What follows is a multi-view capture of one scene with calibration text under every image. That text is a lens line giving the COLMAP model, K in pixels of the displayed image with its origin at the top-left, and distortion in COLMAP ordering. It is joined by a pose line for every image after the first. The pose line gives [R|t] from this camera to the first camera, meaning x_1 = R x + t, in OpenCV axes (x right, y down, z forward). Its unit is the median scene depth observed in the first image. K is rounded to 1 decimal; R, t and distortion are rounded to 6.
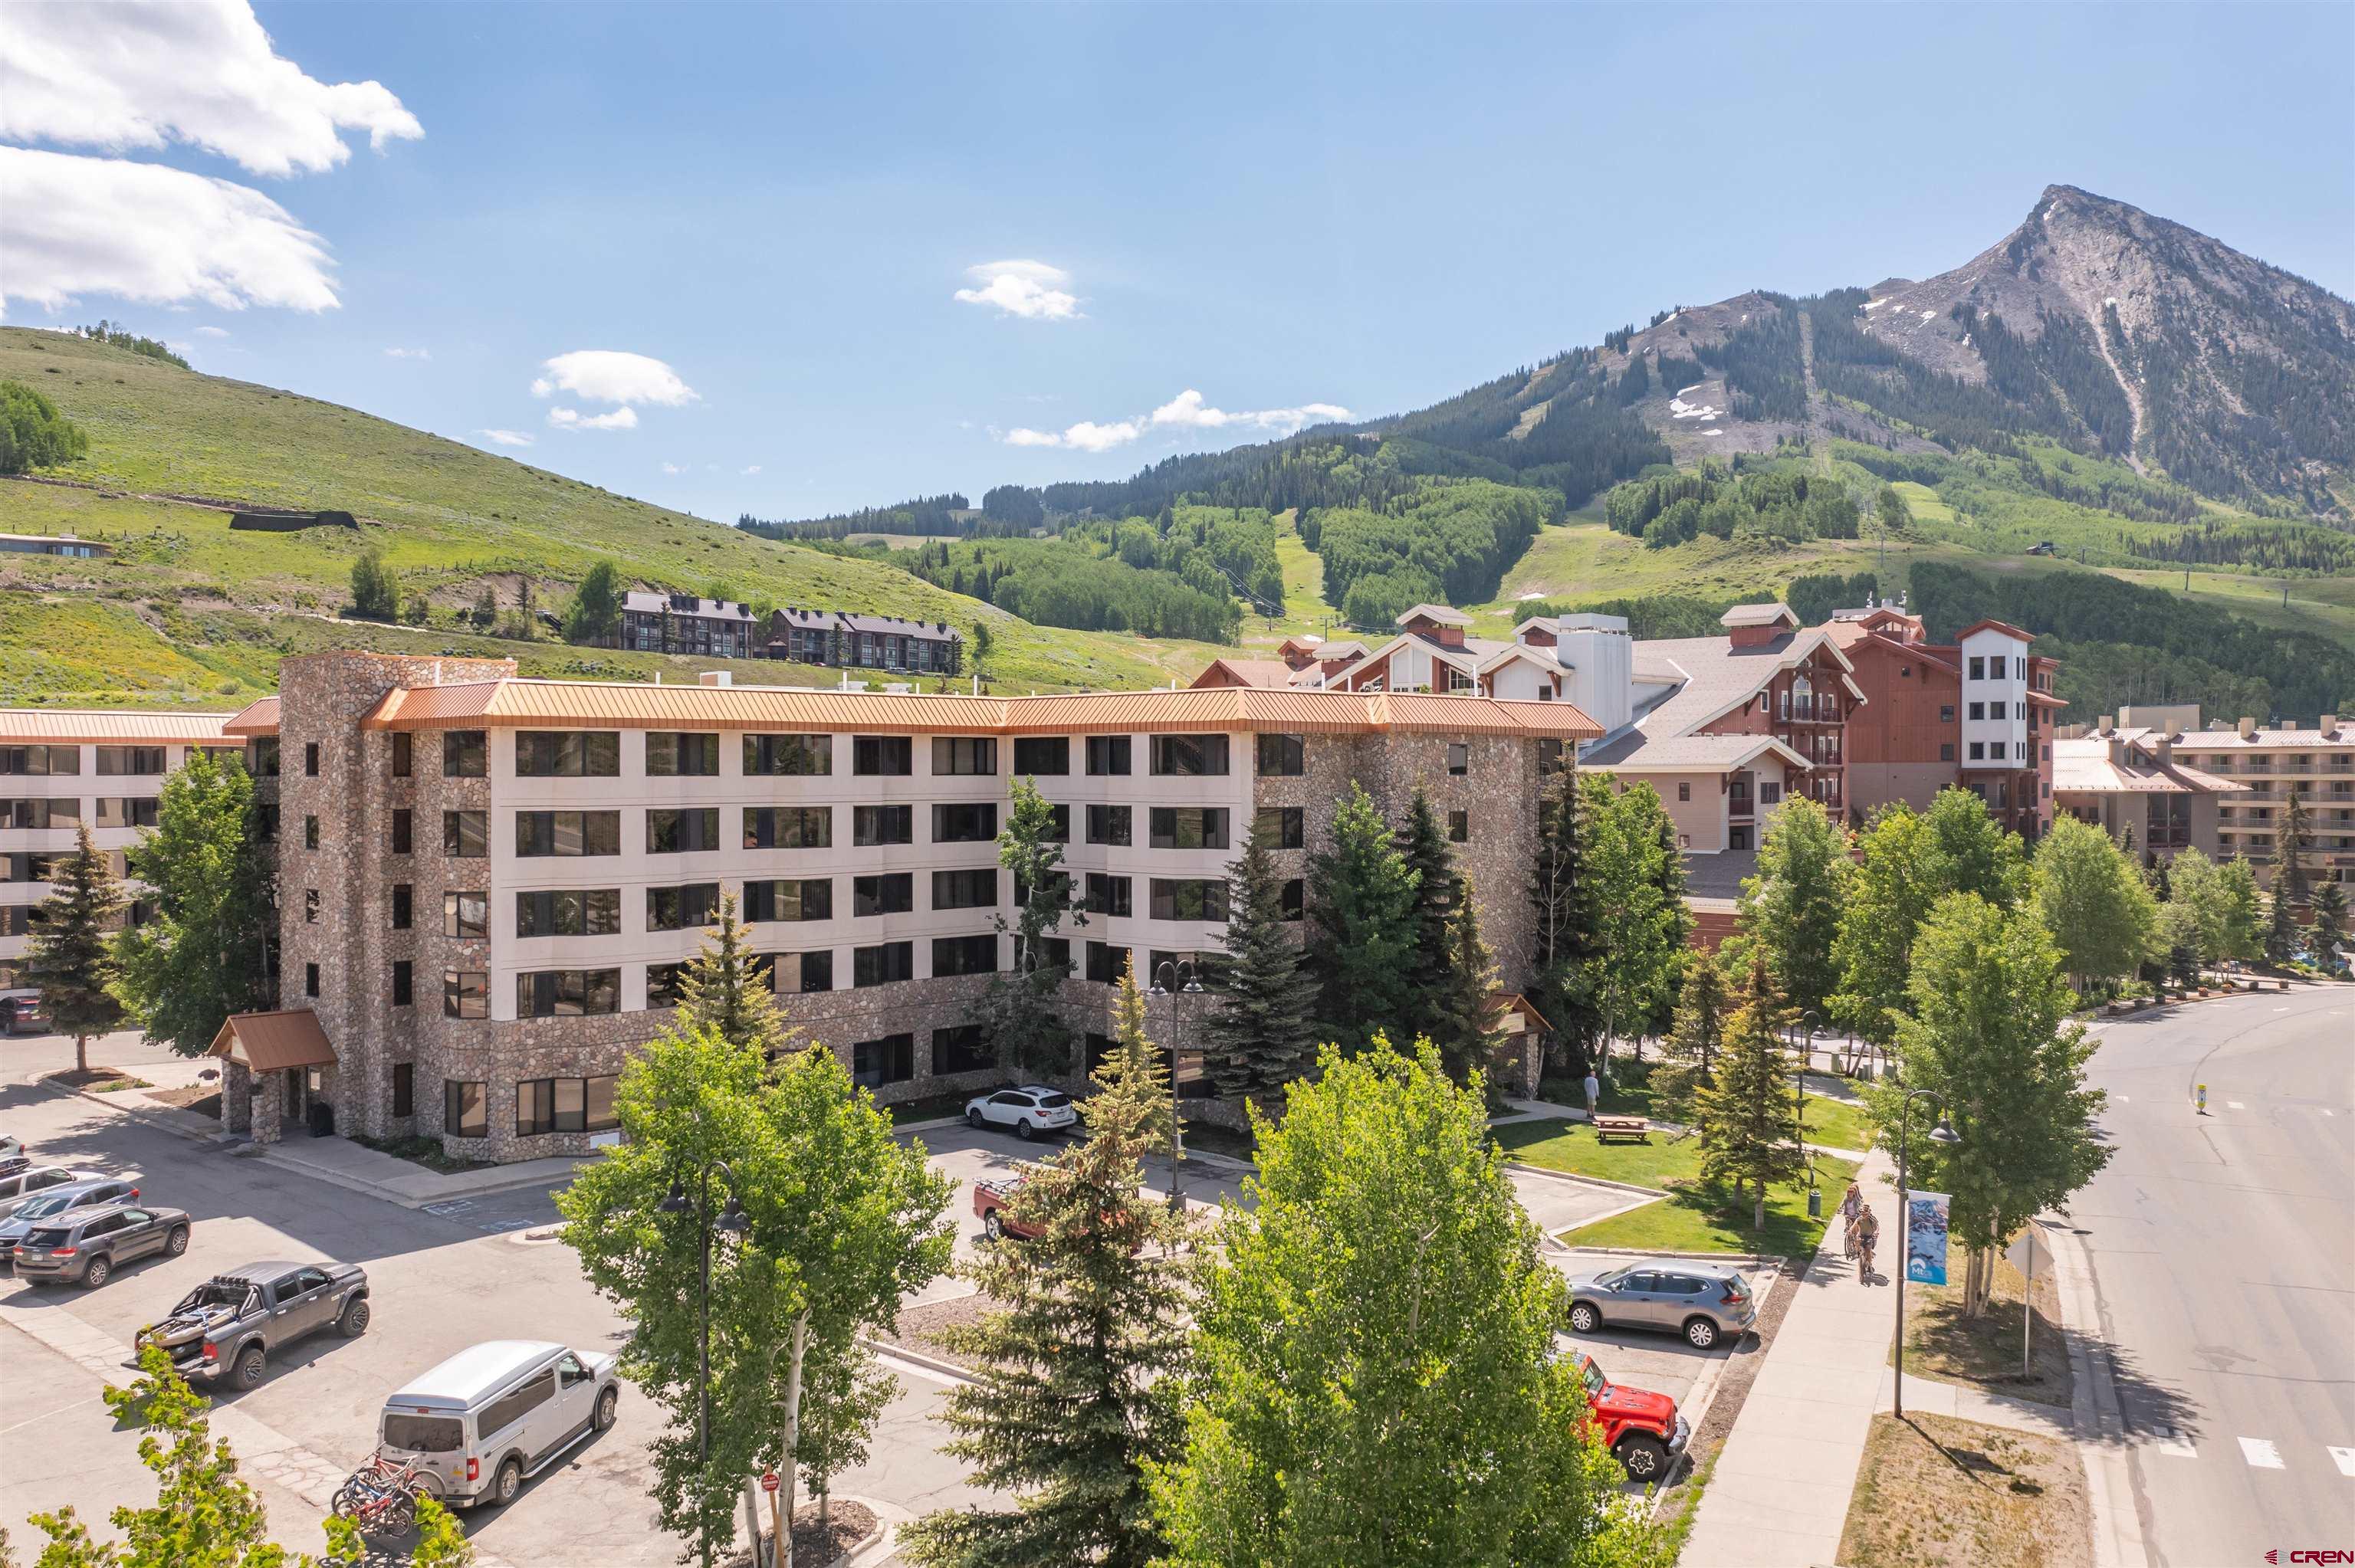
lens RADIAL K [[1892.6, 0, 1167.2], [0, 1892.6, 783.6], [0, 0, 1]] dist [-0.000295, -0.007164]
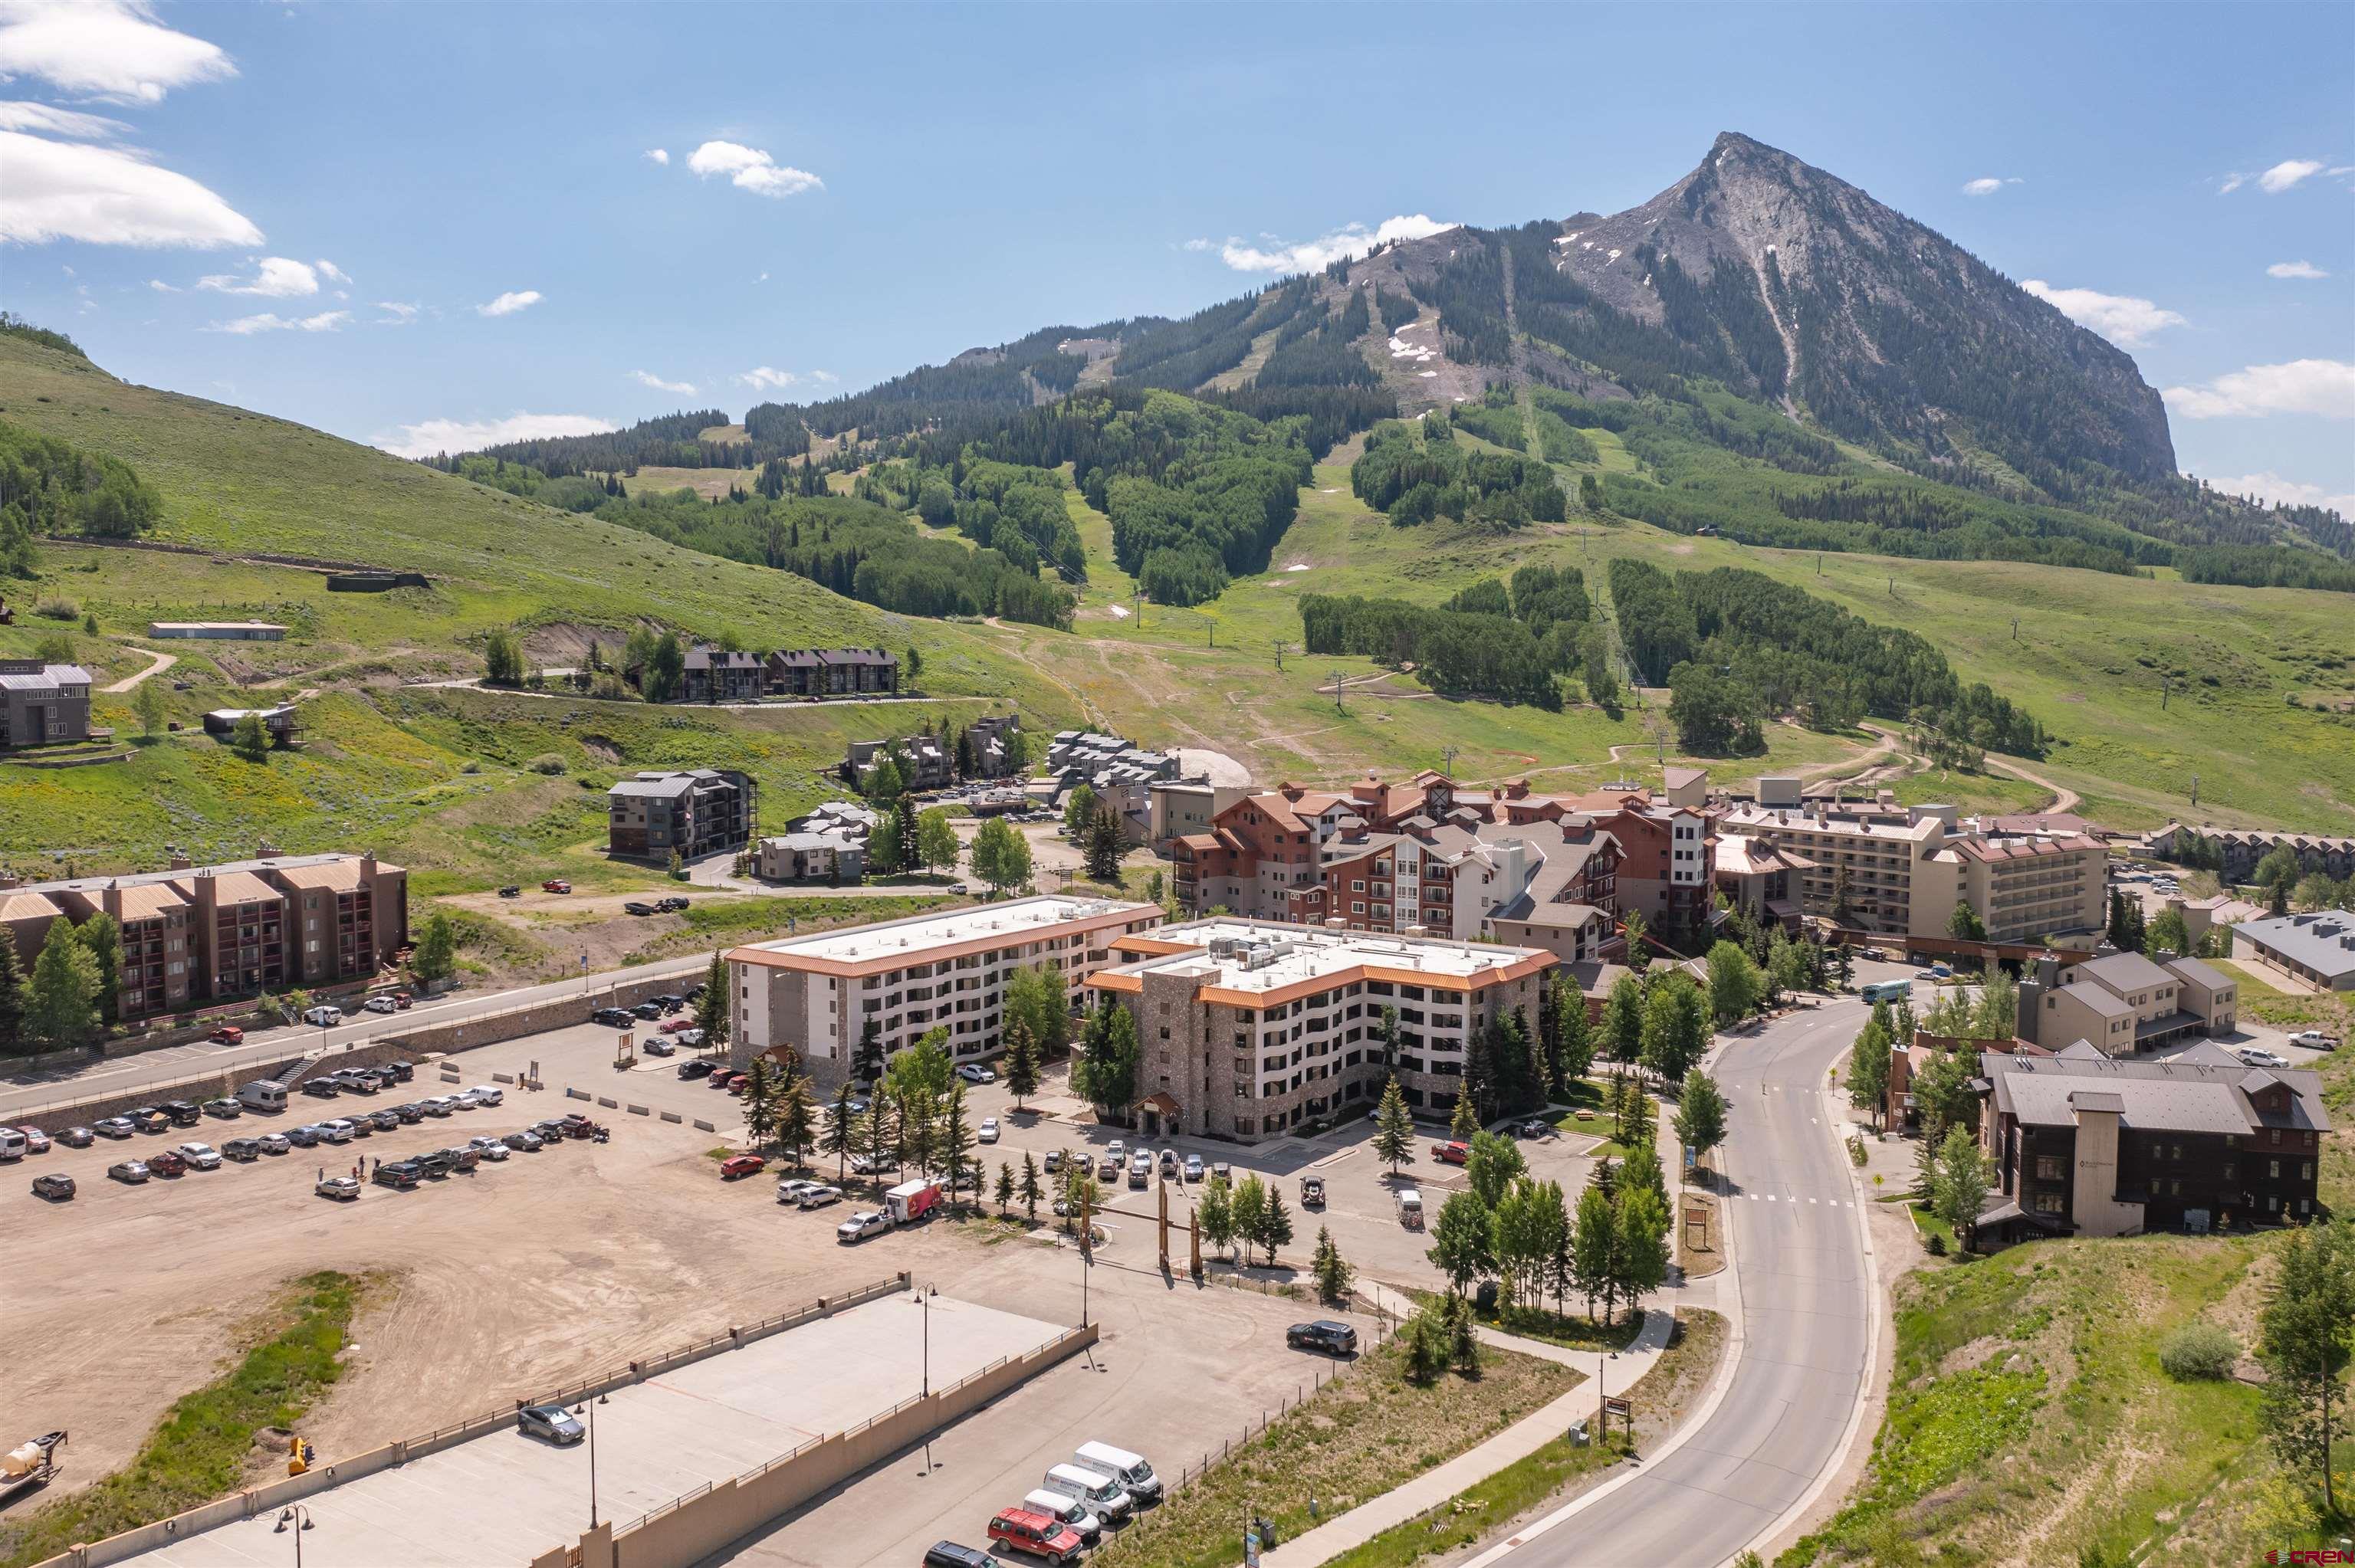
lens RADIAL K [[1892.6, 0, 1182.2], [0, 1892.6, 782.3], [0, 0, 1]] dist [-0.000295, -0.007164]
pose [[0.986423, -0.008790, 0.163990, -0.169823], [-0.002083, 0.997817, 0.066014, -0.105135], [-0.164212, -0.065459, 0.984251, -0.355298]]
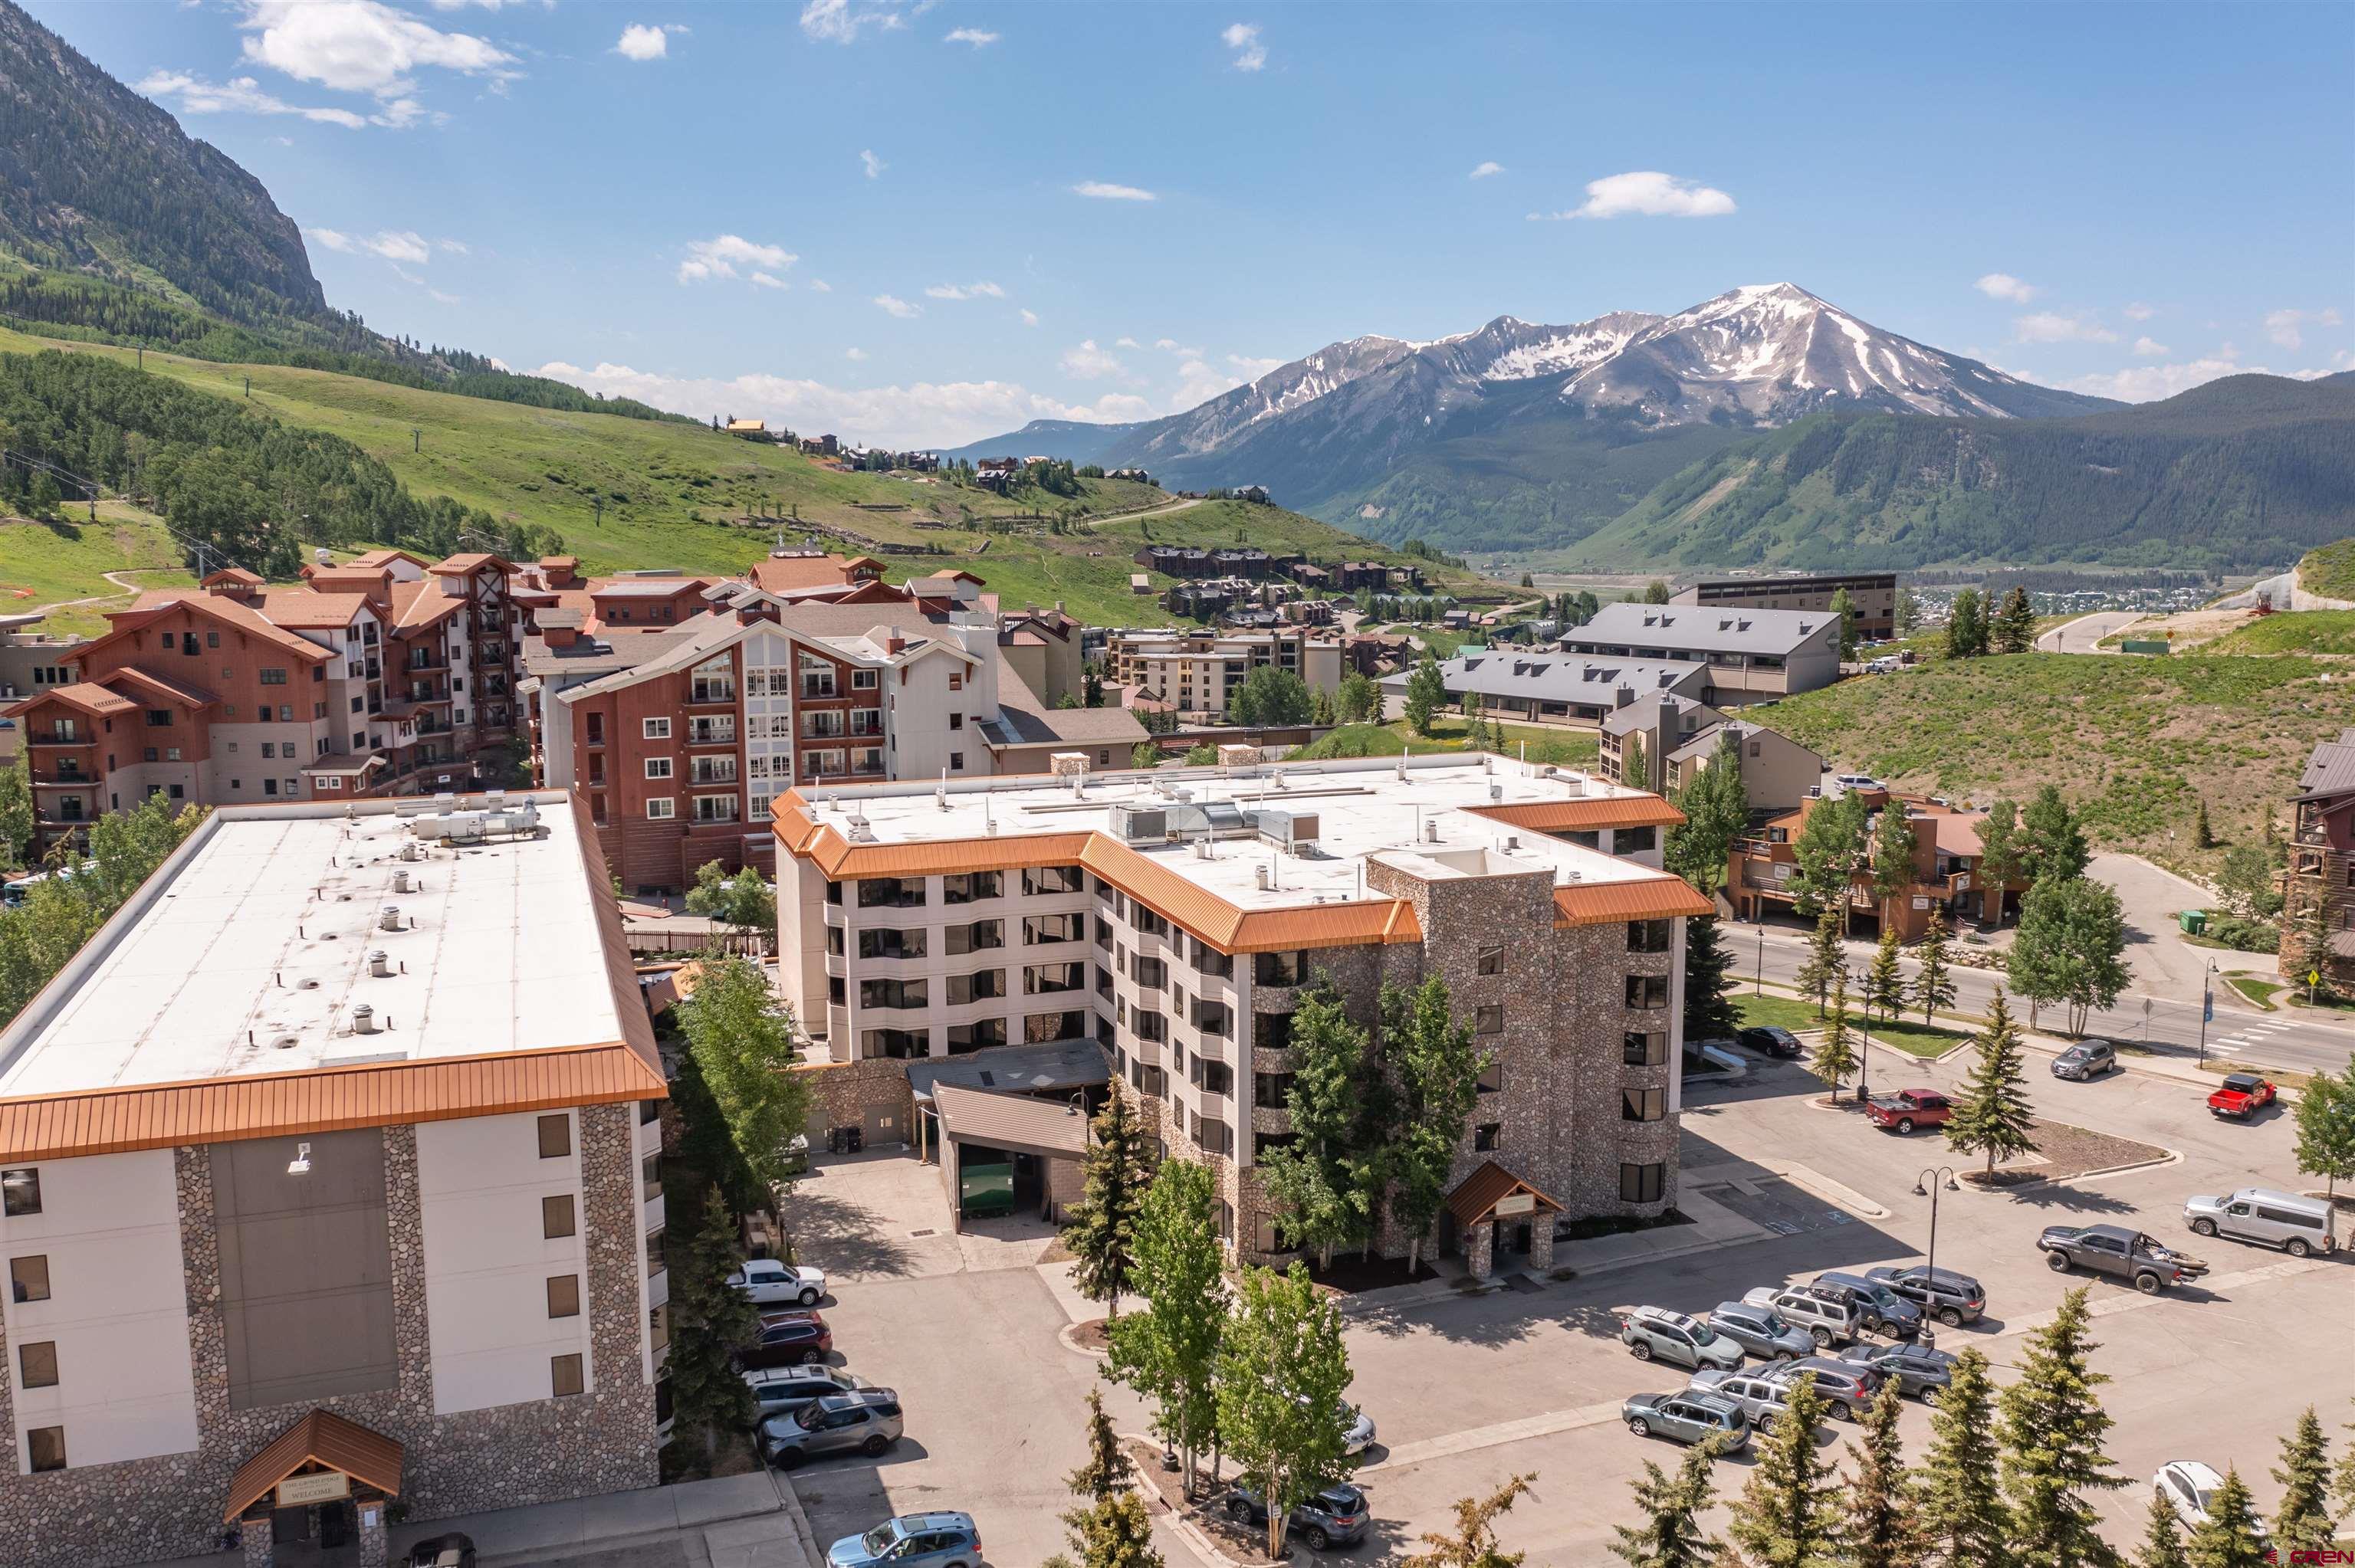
lens RADIAL K [[1892.6, 0, 1209.4], [0, 1892.6, 833.8], [0, 0, 1]] dist [-0.000295, -0.007164]
pose [[0.436779, -0.155998, 0.885939, -0.296946], [0.009390, 0.985586, 0.168914, -0.056106], [-0.899520, -0.065460, 0.431948, 0.120487]]
